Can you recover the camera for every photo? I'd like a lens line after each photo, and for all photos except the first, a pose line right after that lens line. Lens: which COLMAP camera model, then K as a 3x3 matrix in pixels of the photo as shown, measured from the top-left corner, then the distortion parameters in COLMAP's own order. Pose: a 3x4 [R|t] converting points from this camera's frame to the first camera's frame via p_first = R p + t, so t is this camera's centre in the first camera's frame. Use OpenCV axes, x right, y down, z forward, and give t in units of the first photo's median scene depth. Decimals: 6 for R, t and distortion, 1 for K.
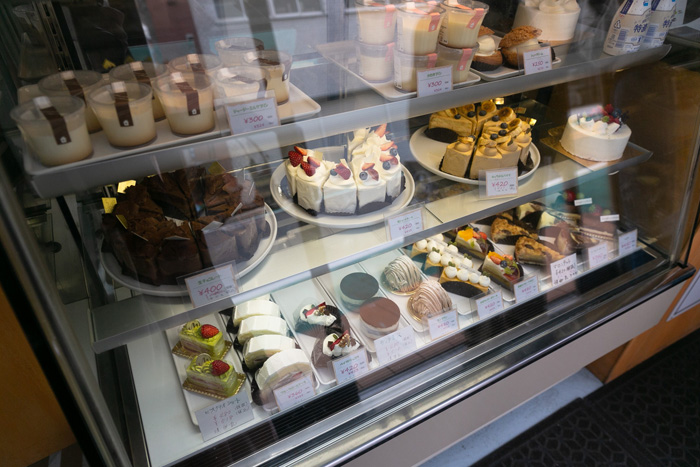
lens RADIAL K [[466.1, 0, 350.0], [0, 466.1, 233.5], [0, 0, 1]] dist [0.000491, -0.000173]
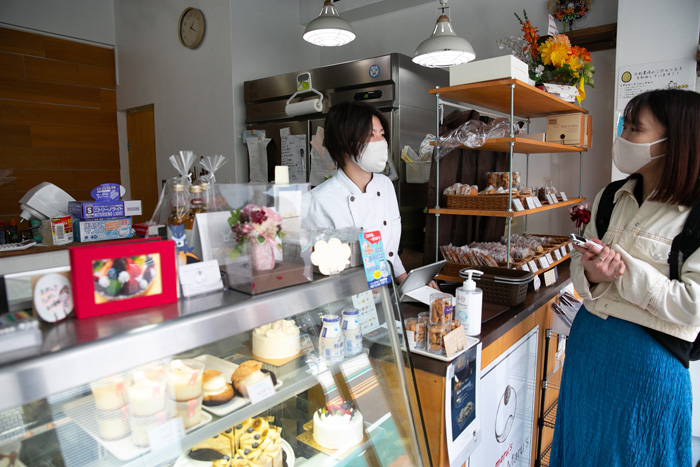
lens RADIAL K [[466.1, 0, 350.0], [0, 466.1, 233.5], [0, 0, 1]] dist [0.000491, -0.000173]
pose [[0.922067, -0.062881, 0.381887, 0.151440], [0.248660, 0.852369, -0.460039, -0.083384], [-0.296581, 0.519147, 0.801577, -0.246384]]
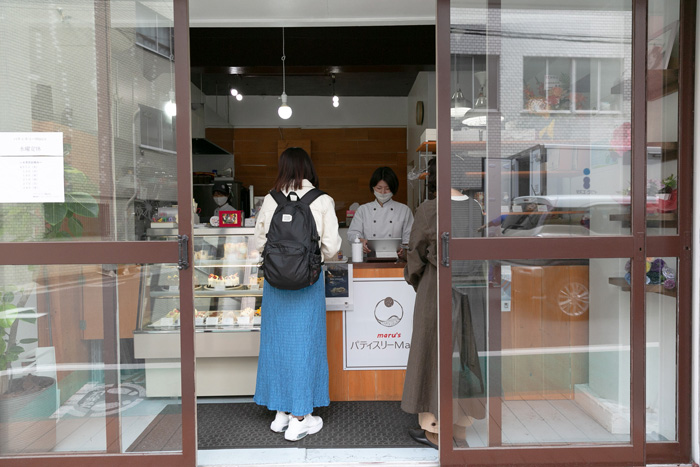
lens RADIAL K [[466.1, 0, 350.0], [0, 466.1, 233.5], [0, 0, 1]] dist [0.000491, -0.000173]
pose [[0.874941, -0.000136, -0.484230, 3.329990], [-0.280445, 0.815074, -0.506956, 1.501539], [0.394752, 0.579357, 0.713104, -1.920515]]
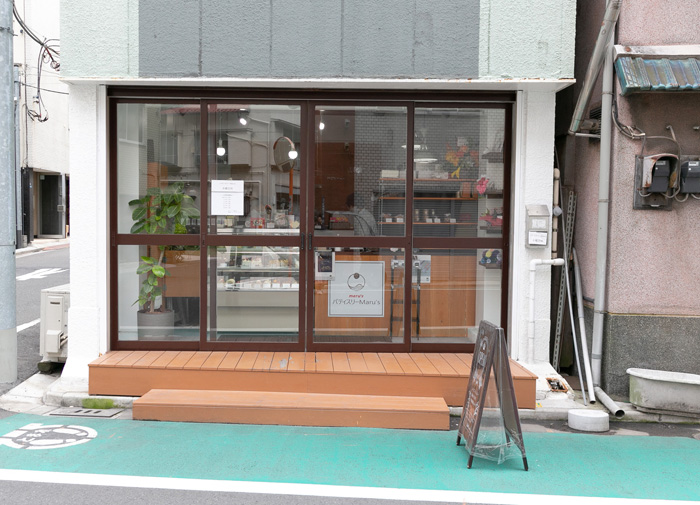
lens RADIAL K [[588.0, 0, 350.0], [0, 588.0, 252.5], [0, 0, 1]] dist [-0.000569, -0.000080]
pose [[0.893893, 0.031015, -0.447206, 5.457456], [-0.276674, 0.823099, -0.495943, 3.901657], [0.352714, 0.567050, 0.744344, -5.234171]]
